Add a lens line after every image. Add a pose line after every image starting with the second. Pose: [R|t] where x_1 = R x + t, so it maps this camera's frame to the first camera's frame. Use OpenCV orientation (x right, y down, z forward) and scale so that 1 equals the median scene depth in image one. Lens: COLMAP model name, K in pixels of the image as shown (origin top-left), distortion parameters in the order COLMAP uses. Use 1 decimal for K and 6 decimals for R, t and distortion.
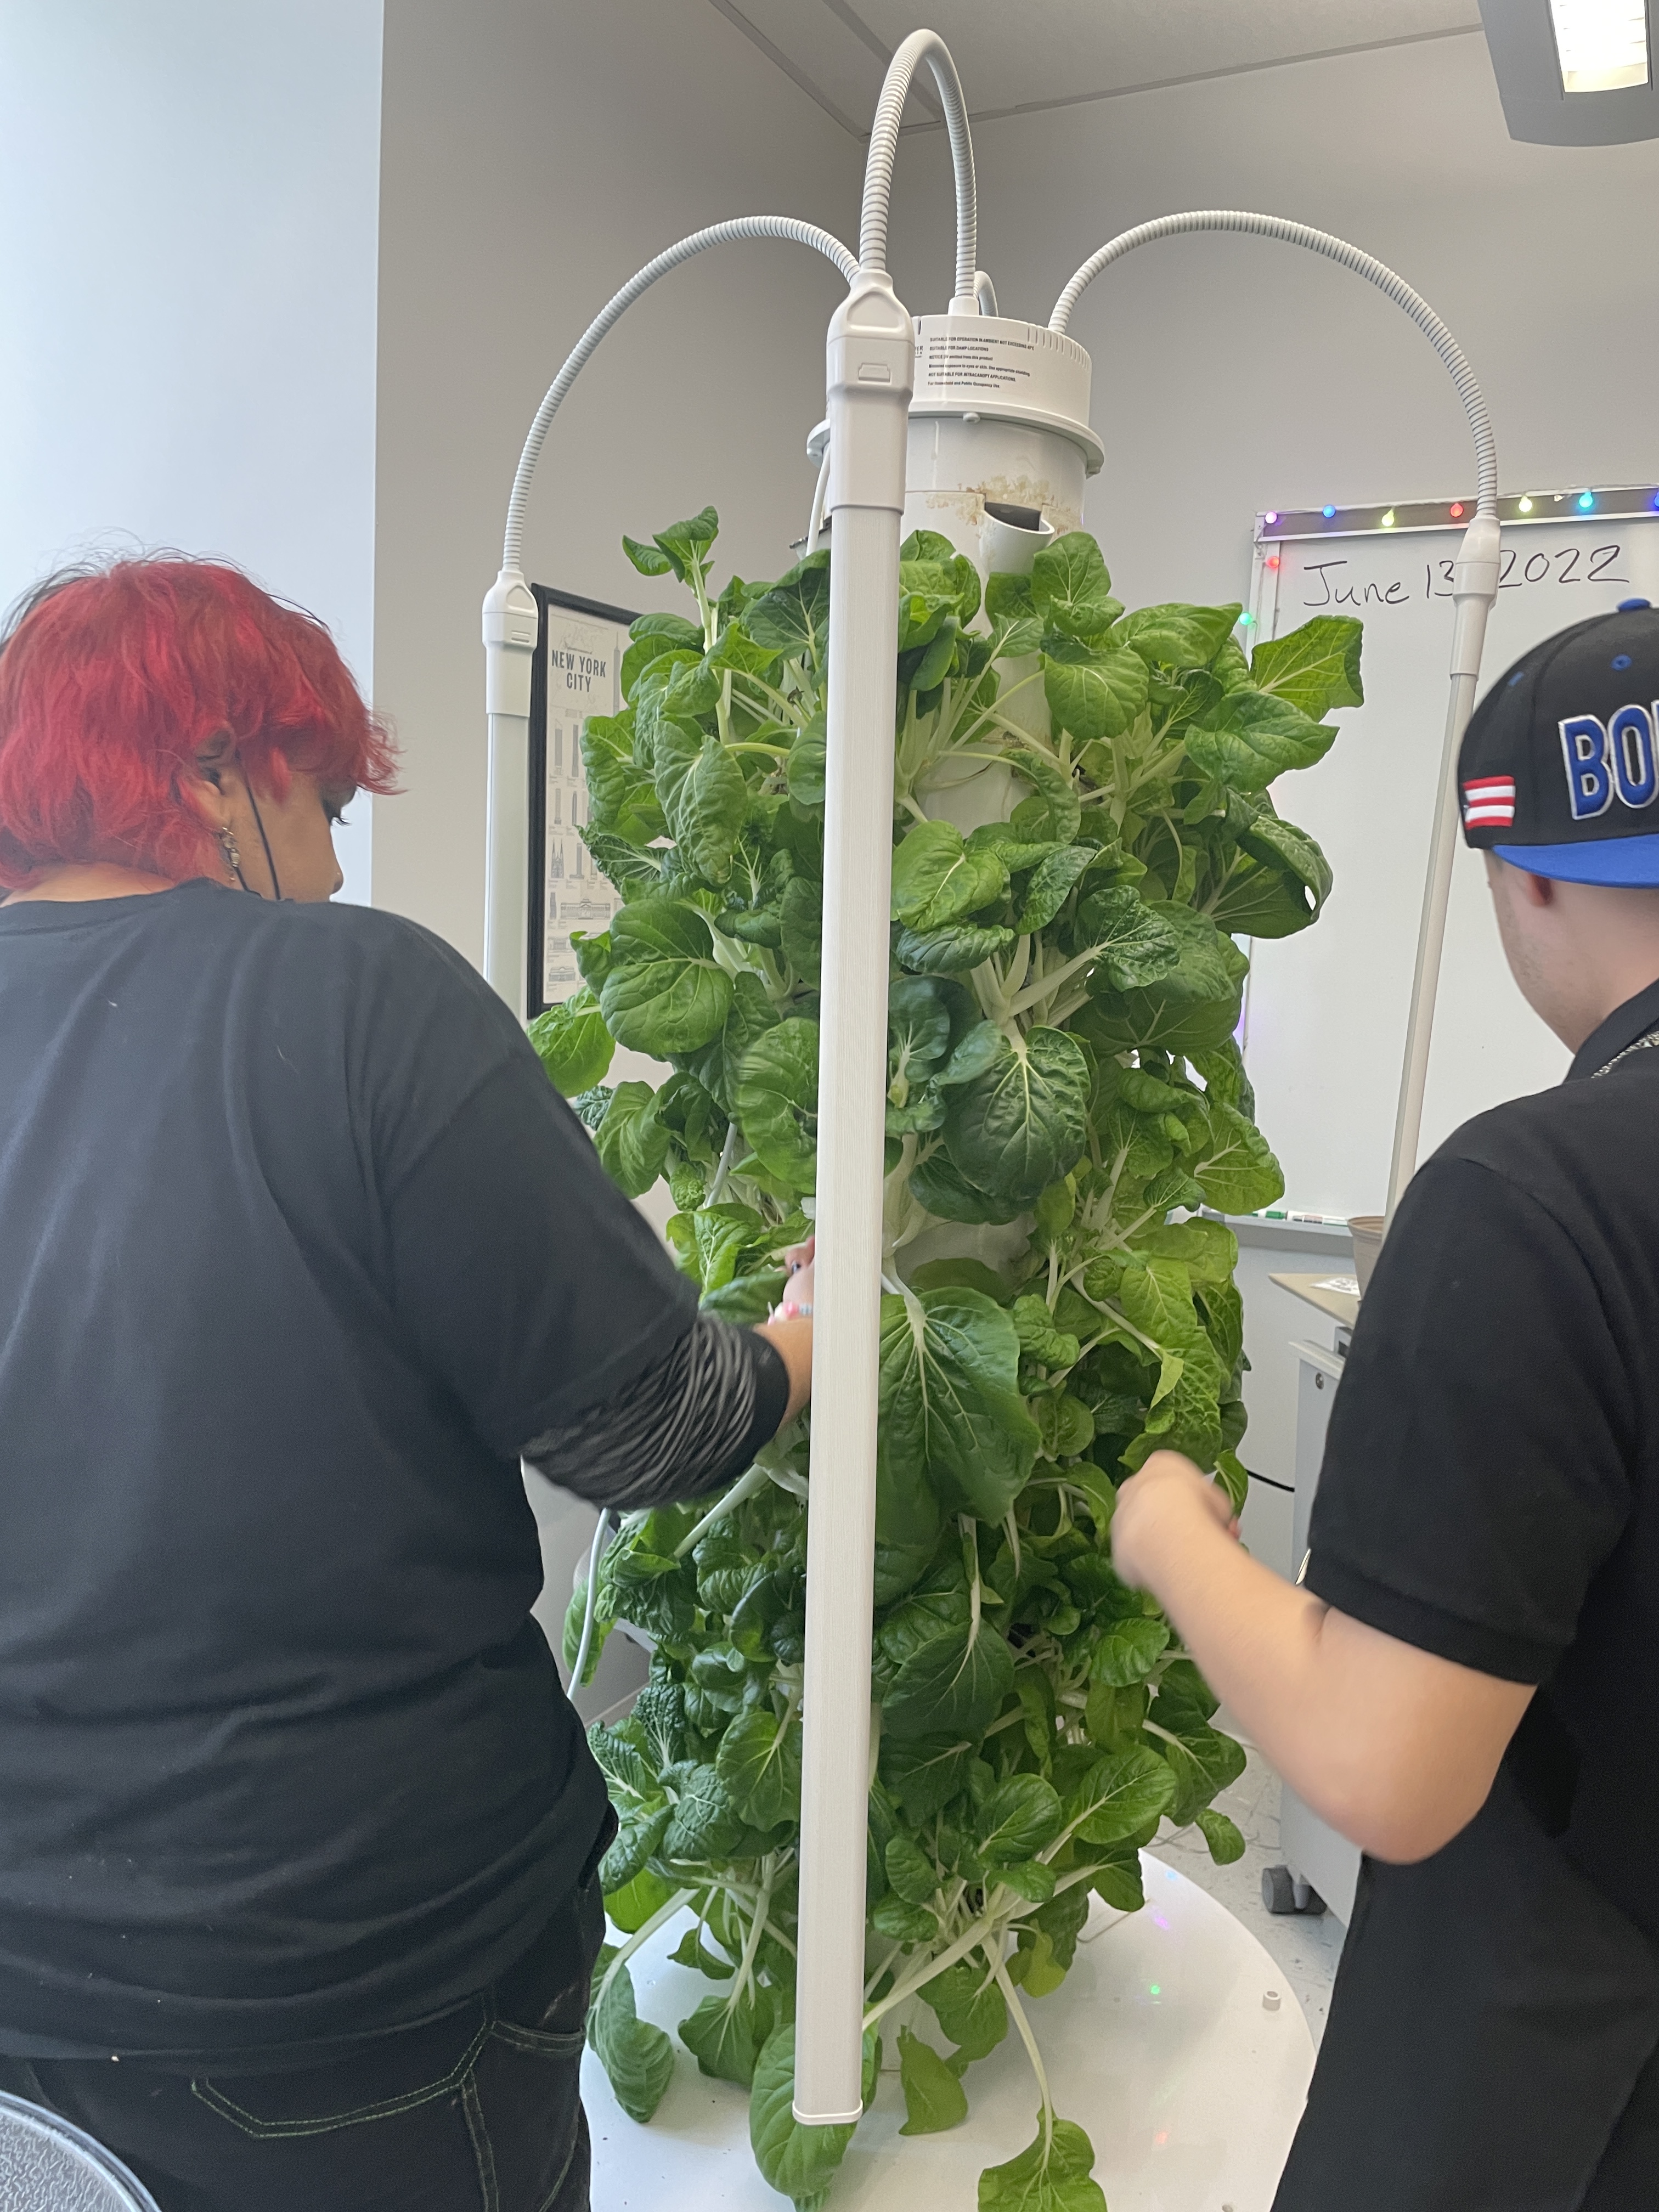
lens RADIAL K [[1698.7, 0, 819.2], [0, 1698.7, 1097.8], [0, 0, 1]] dist [0.073250, -0.102069]
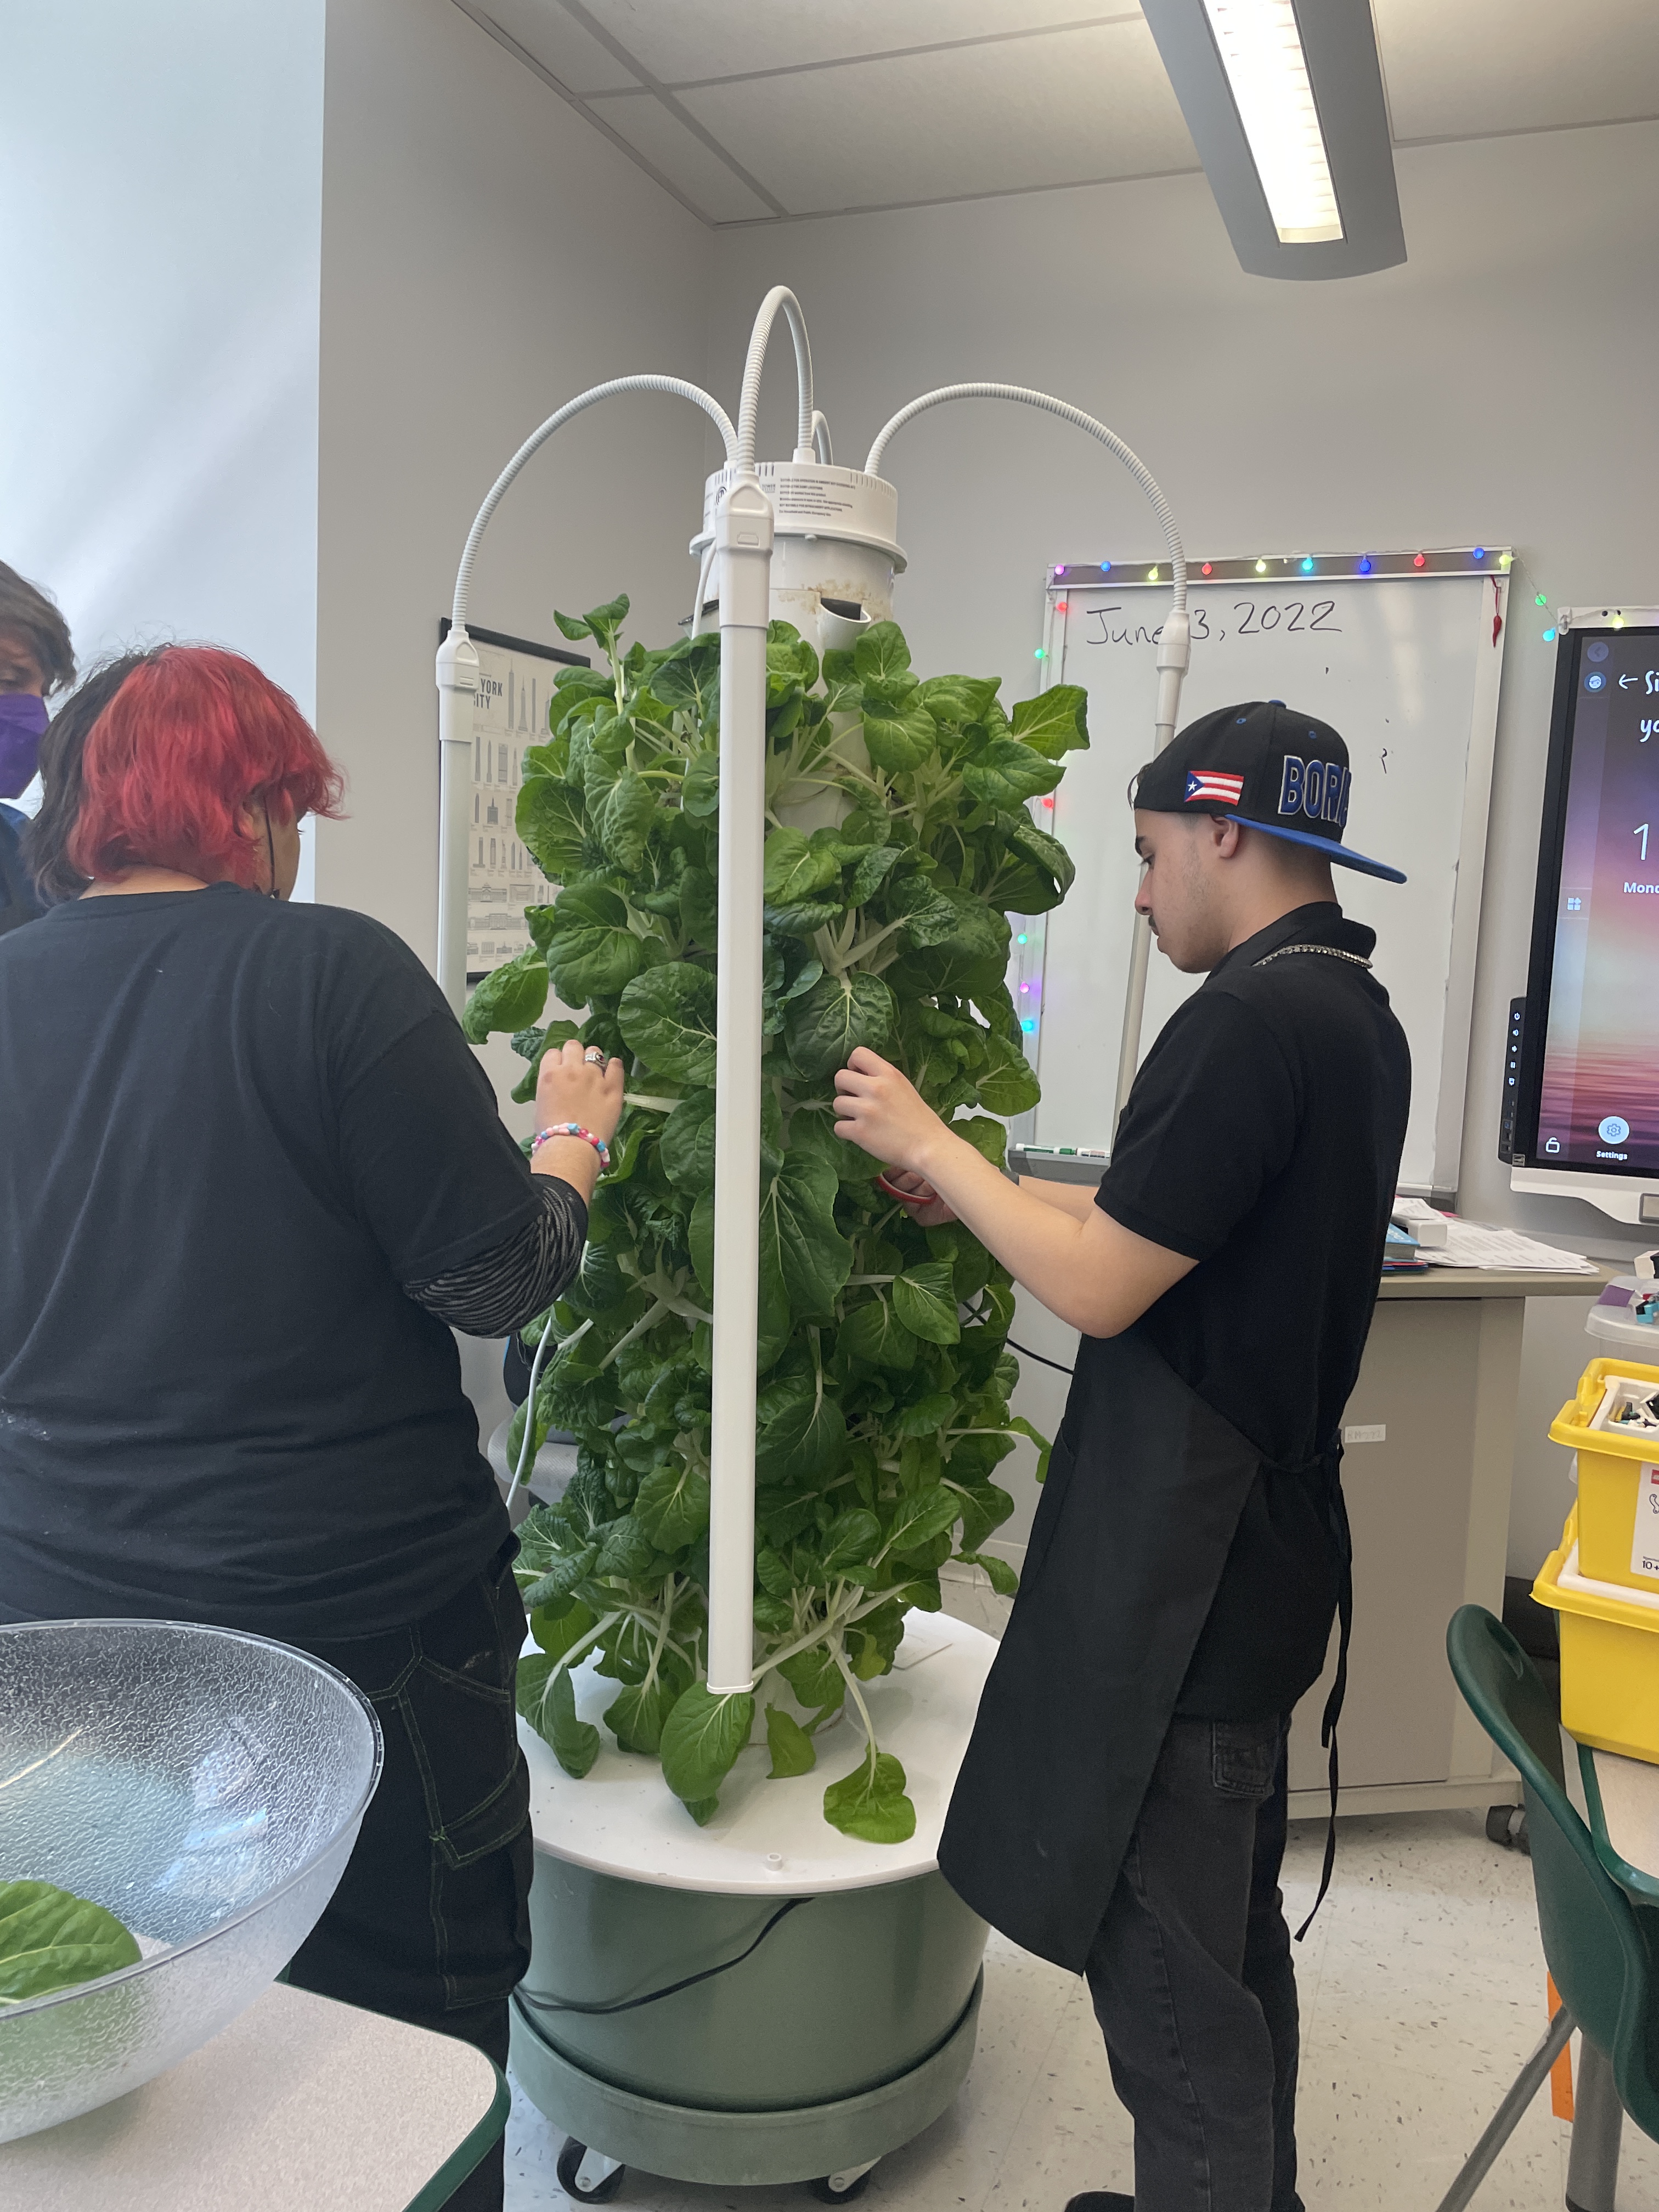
lens RADIAL K [[1698.7, 0, 819.2], [0, 1698.7, 1097.8], [0, 0, 1]] dist [0.073250, -0.102069]
pose [[0.995757, -0.007275, 0.091737, -0.034850], [0.006742, 0.999959, 0.006127, 0.048581], [-0.091777, -0.005483, 0.995764, -0.381704]]
